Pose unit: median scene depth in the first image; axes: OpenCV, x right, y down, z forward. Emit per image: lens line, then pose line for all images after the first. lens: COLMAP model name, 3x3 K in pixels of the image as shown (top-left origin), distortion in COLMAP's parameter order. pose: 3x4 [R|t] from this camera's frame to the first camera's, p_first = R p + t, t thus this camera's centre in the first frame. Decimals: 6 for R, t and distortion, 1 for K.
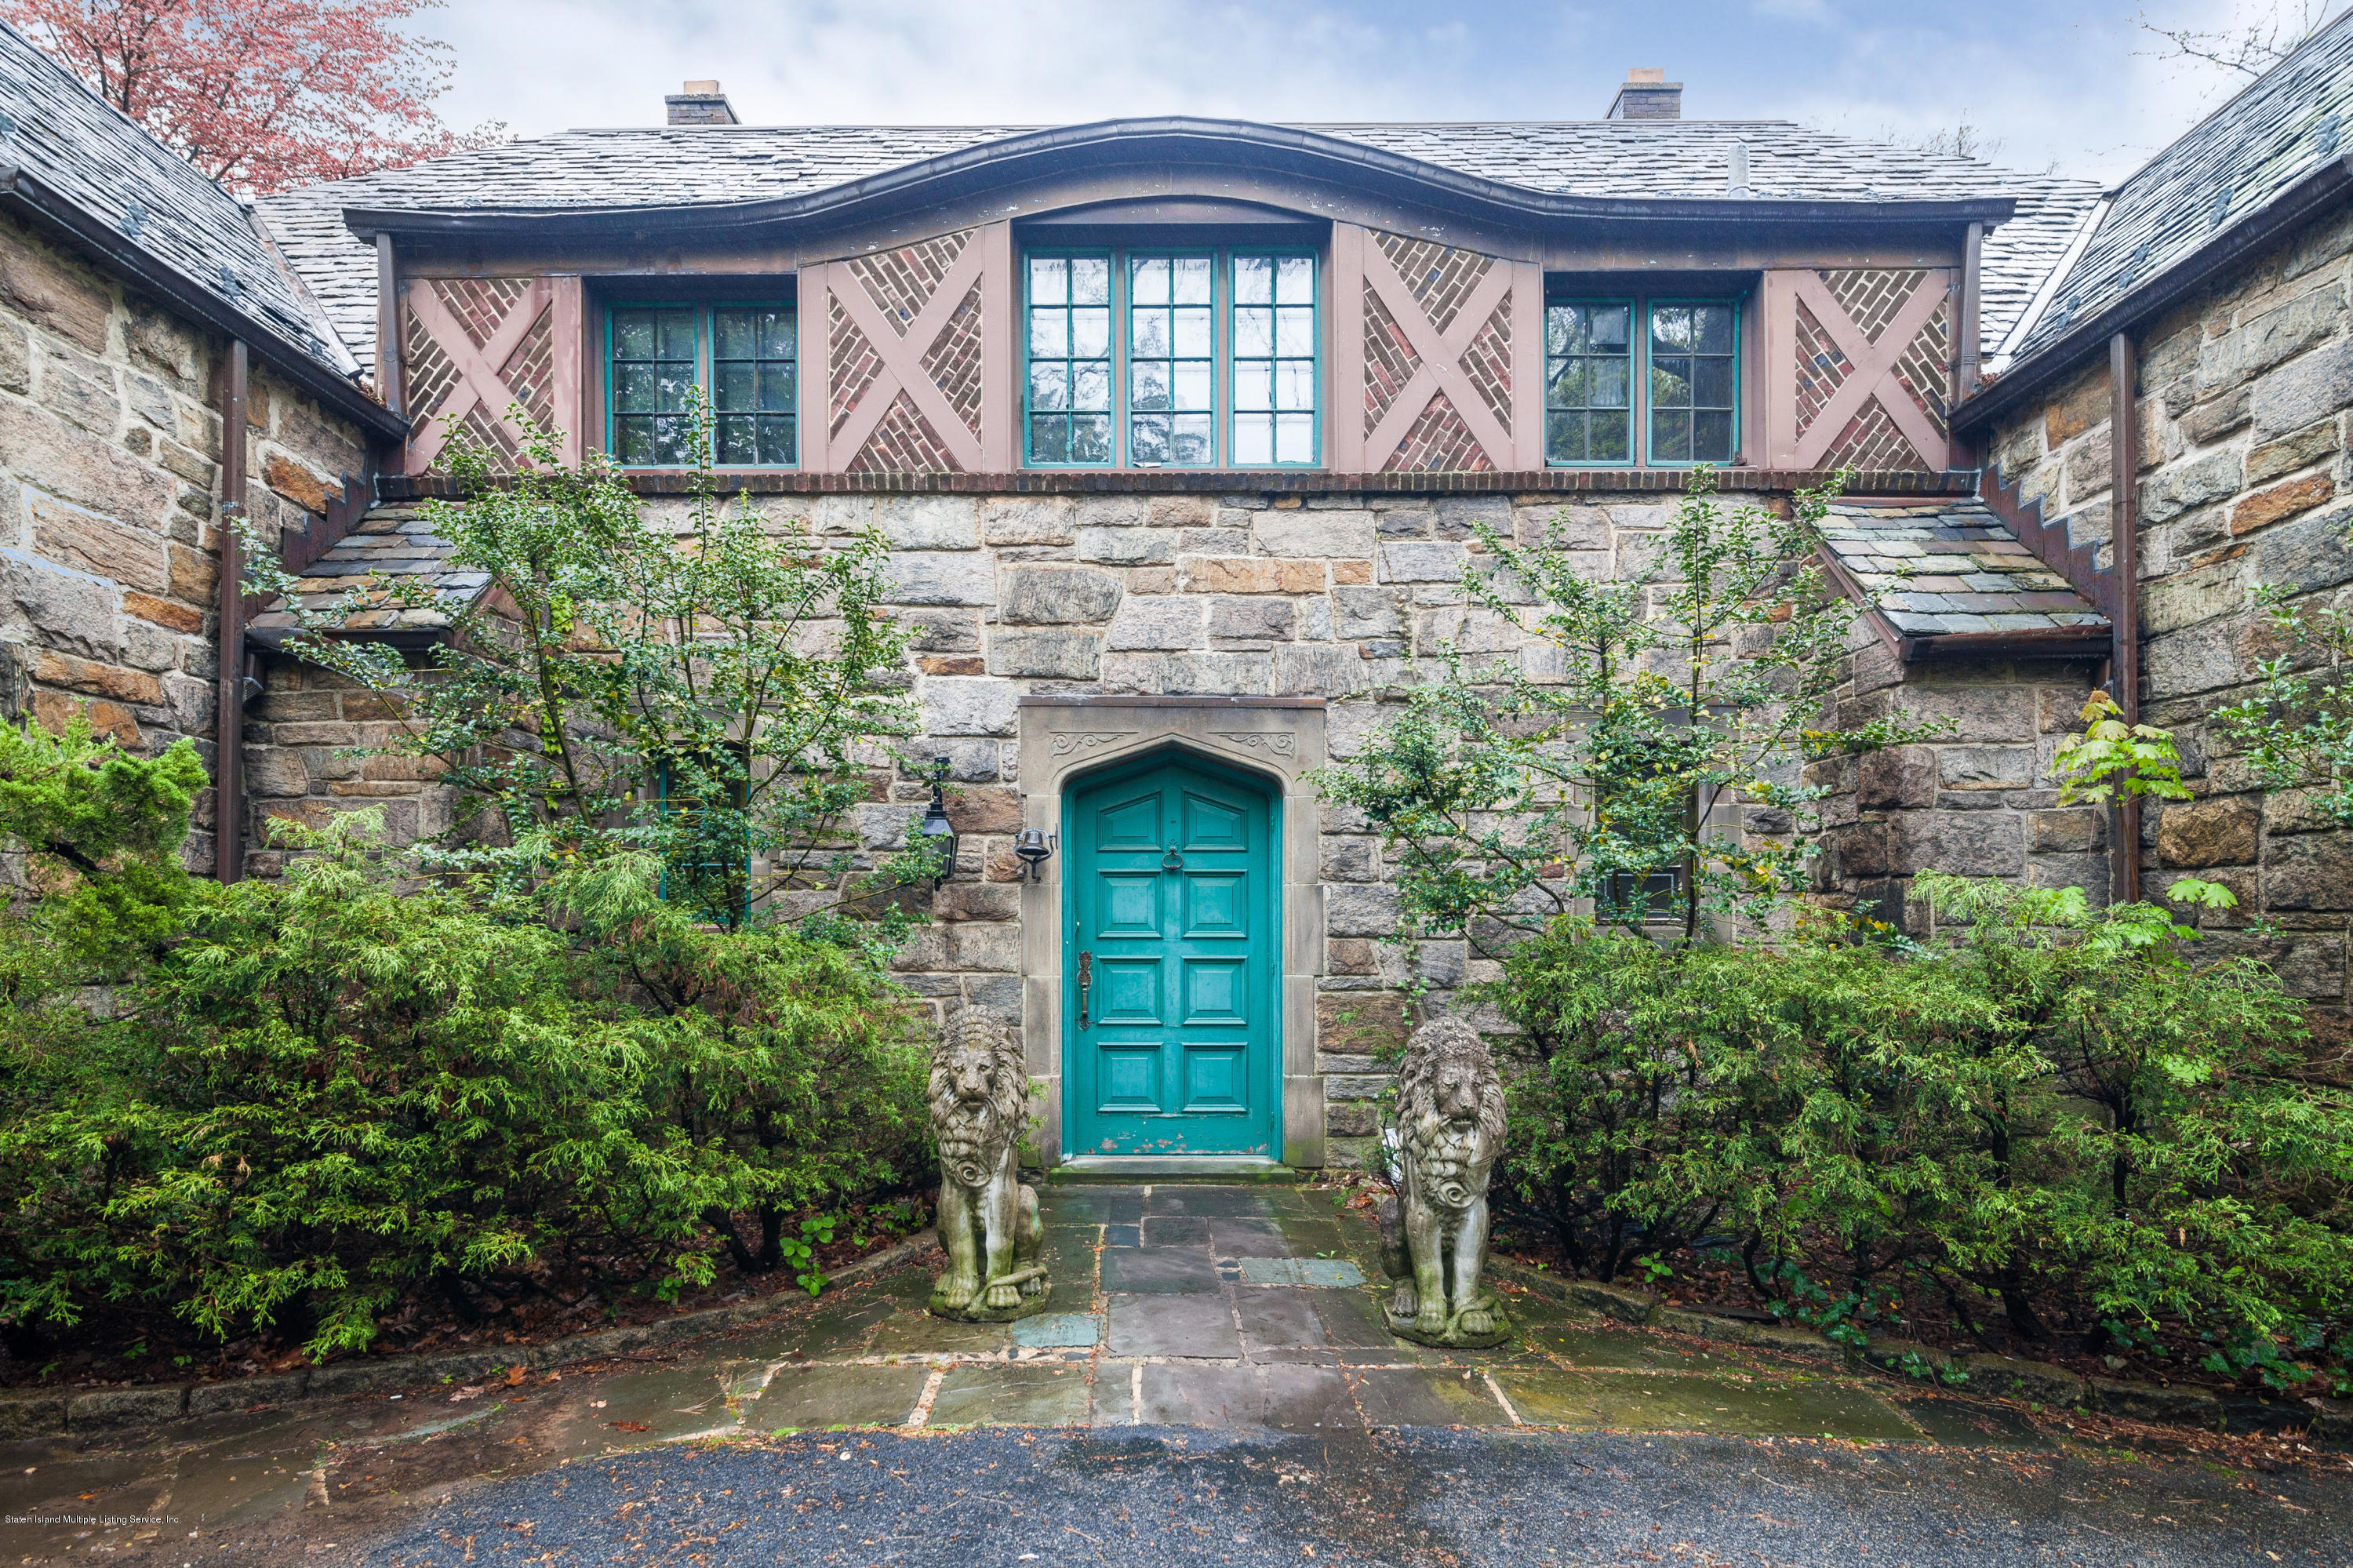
lens RADIAL K [[1228.5, 0, 1174.5], [0, 1228.5, 905.8], [0, 0, 1]] dist [0.006769, -0.000628]
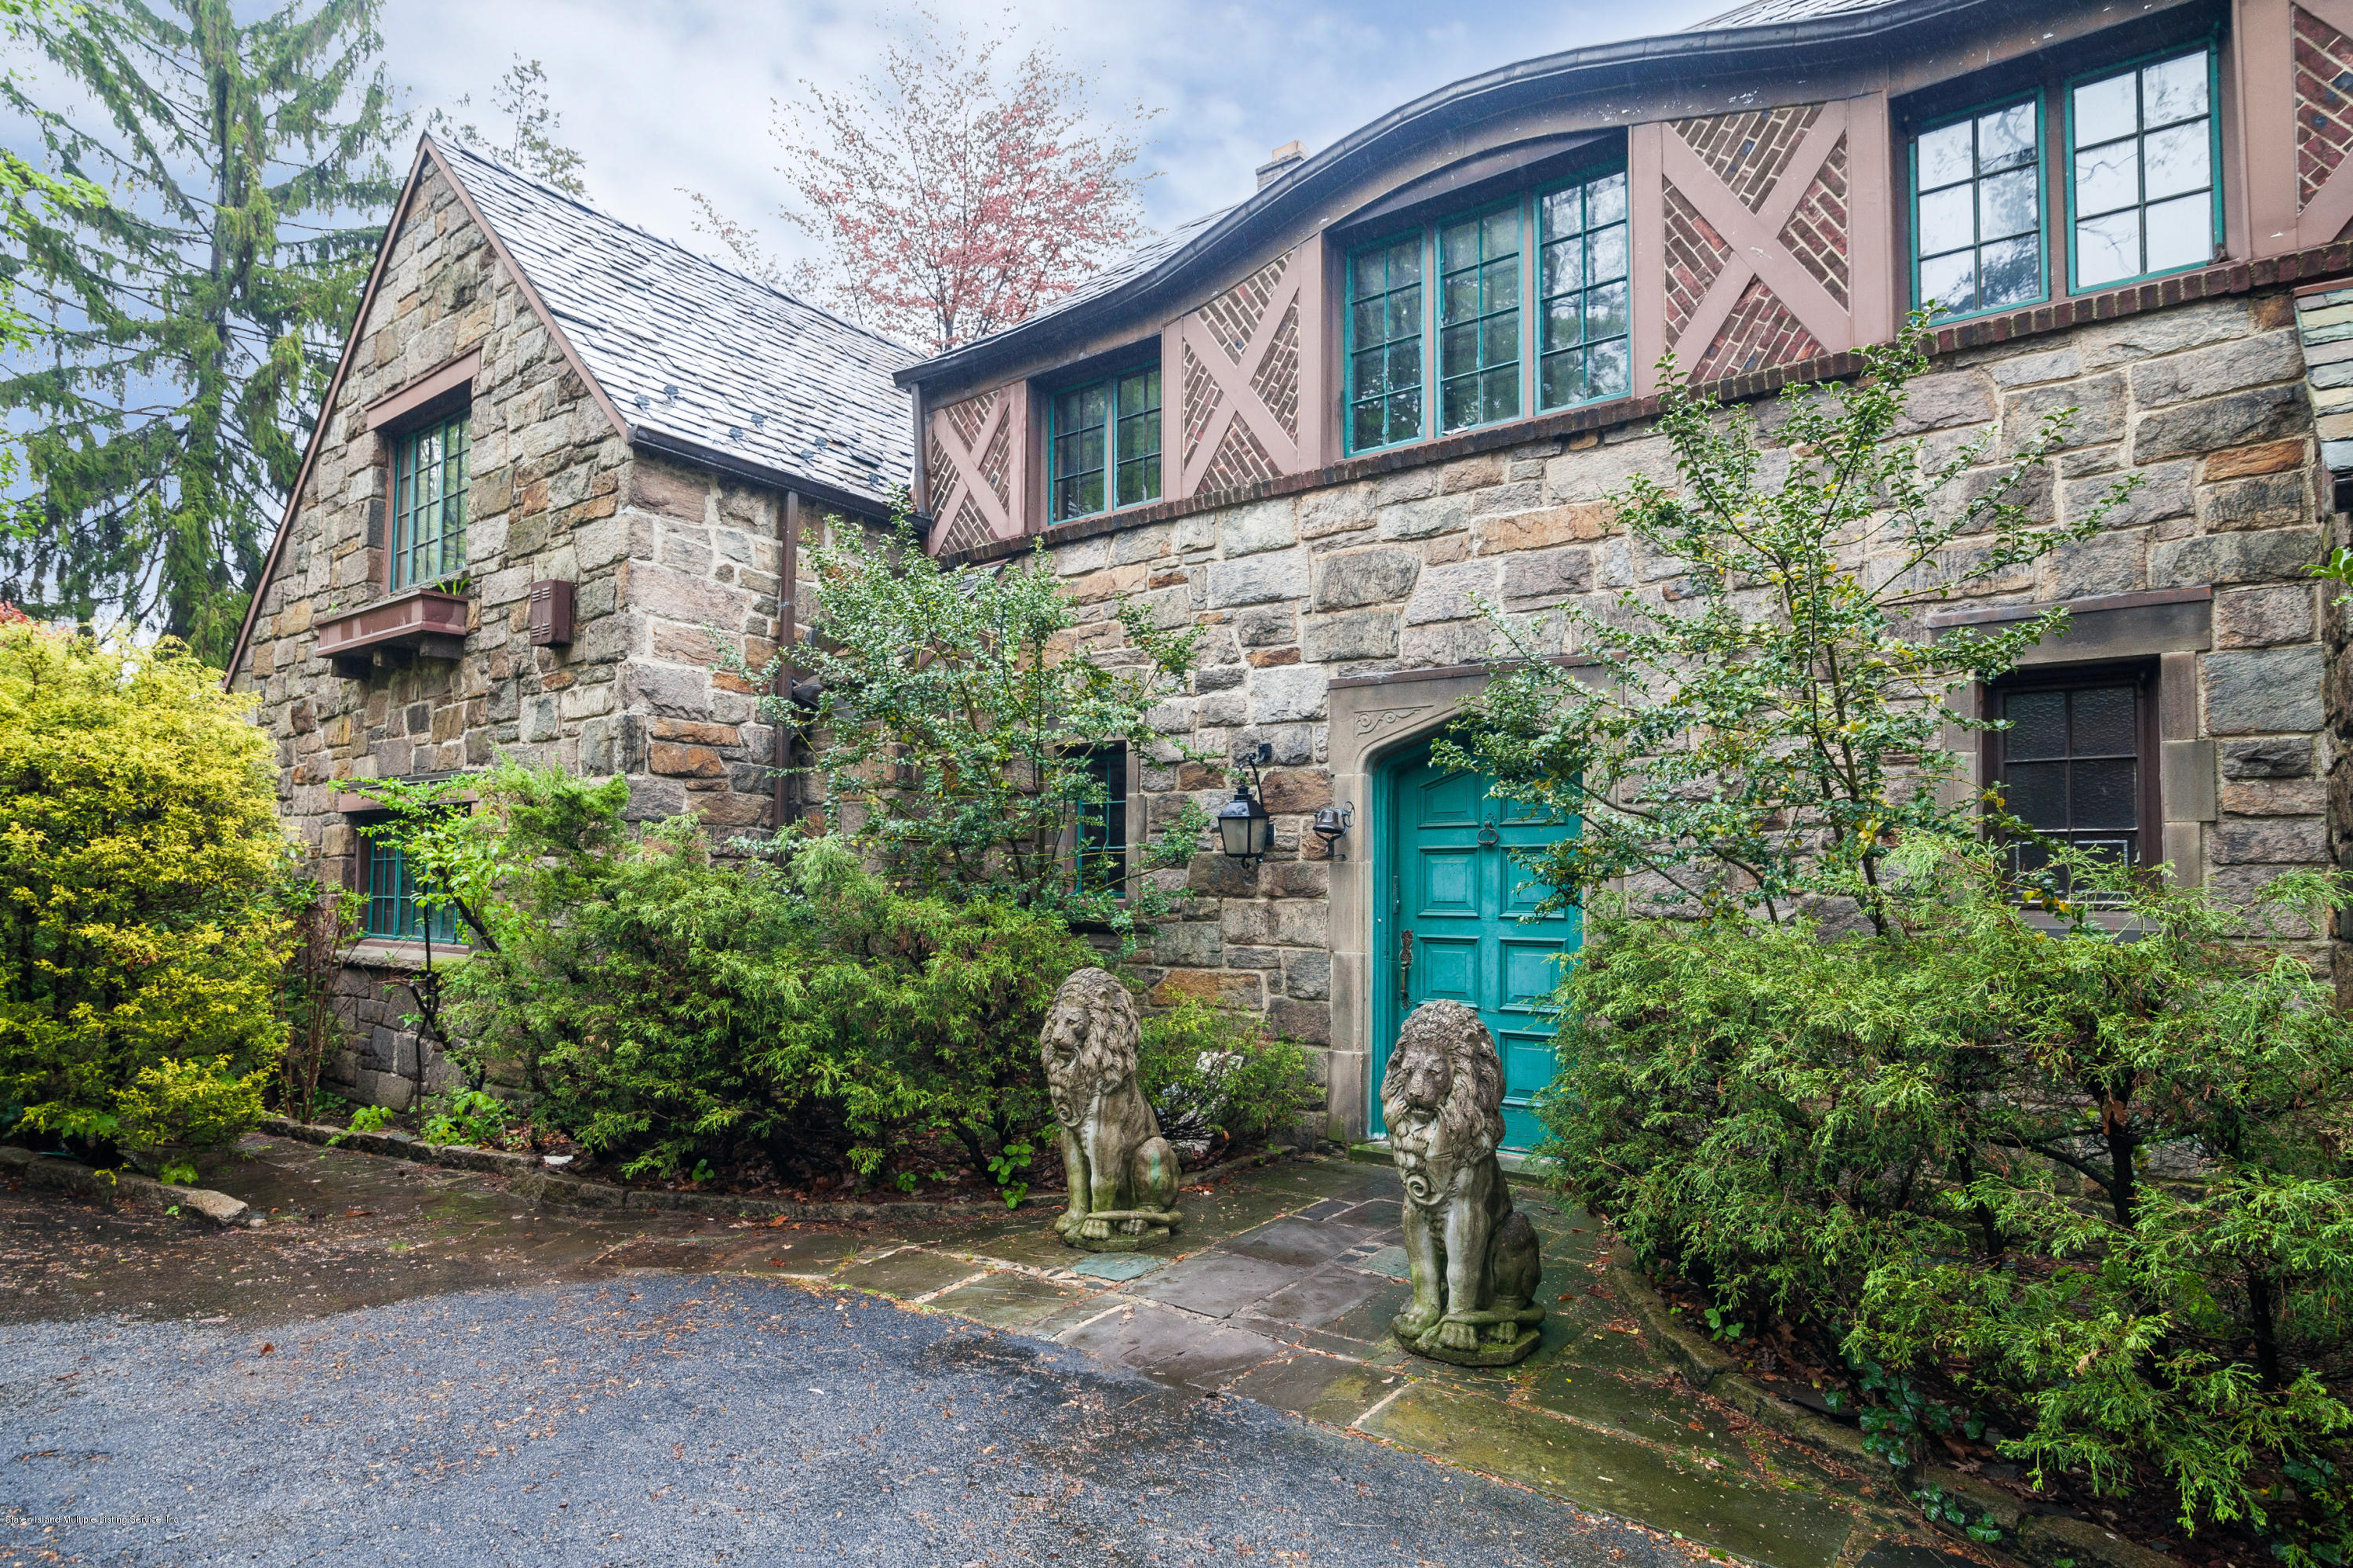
lens RADIAL K [[1289.0, 0, 1176.8], [0, 1289.0, 838.1], [0, 0, 1]] dist [-0.006639, 0.000281]
pose [[0.800653, -0.019362, -0.598815, 0.418250], [-0.004843, 0.999236, -0.038785, 0.004801], [0.599108, 0.033953, 0.799948, 0.062476]]
